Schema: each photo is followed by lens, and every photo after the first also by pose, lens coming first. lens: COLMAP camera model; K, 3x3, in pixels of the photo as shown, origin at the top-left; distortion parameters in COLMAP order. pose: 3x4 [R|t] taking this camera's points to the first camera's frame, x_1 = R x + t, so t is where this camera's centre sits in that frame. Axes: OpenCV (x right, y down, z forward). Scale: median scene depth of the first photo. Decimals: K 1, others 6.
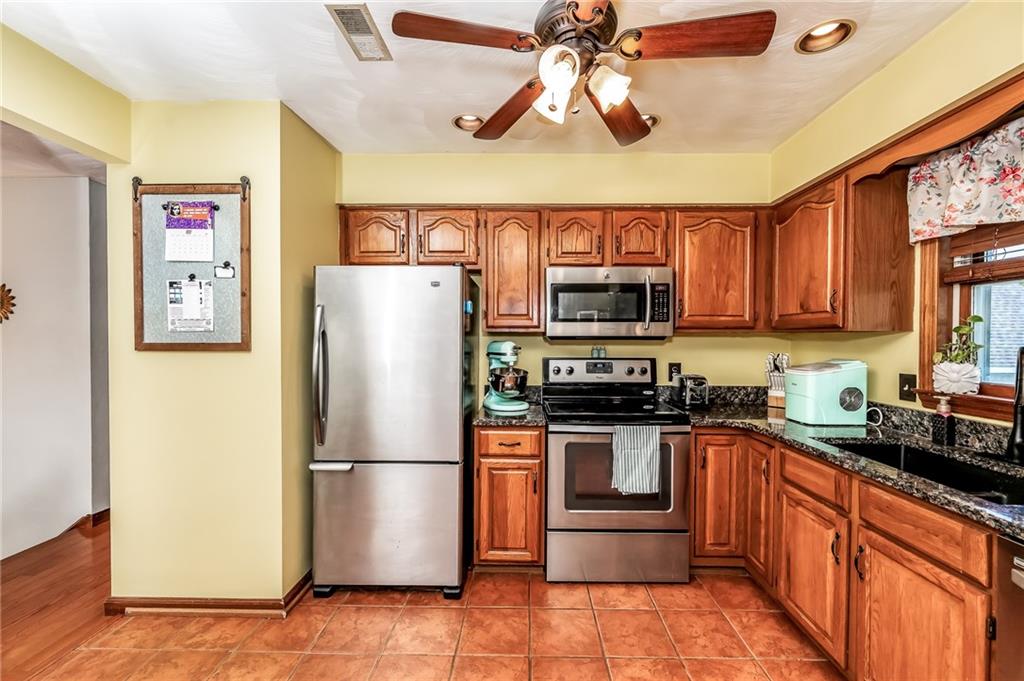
lens RADIAL K [[417.6, 0, 514.9], [0, 417.6, 346.7], [0, 0, 1]] dist [-0.001959, 0.000026]
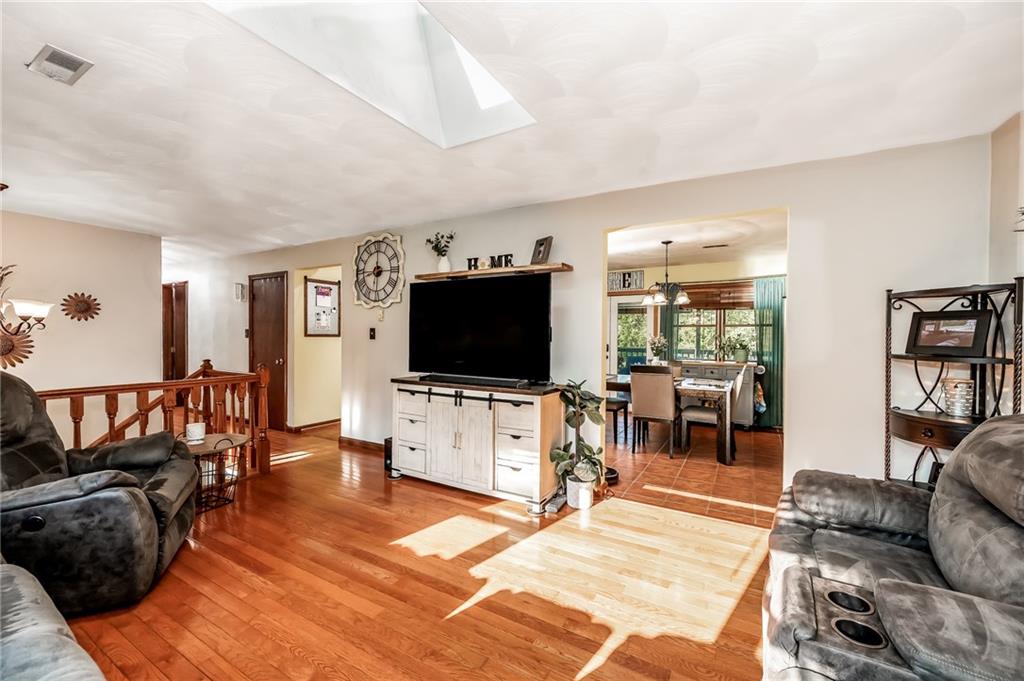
lens RADIAL K [[417.6, 0, 513.6], [0, 417.6, 340.0], [0, 0, 1]] dist [-0.001959, 0.000026]
pose [[0.486639, -0.008515, 0.873562, -2.705875], [0.009572, 0.999944, 0.004415, 0.031371], [-0.873551, 0.006213, 0.486693, -1.611732]]
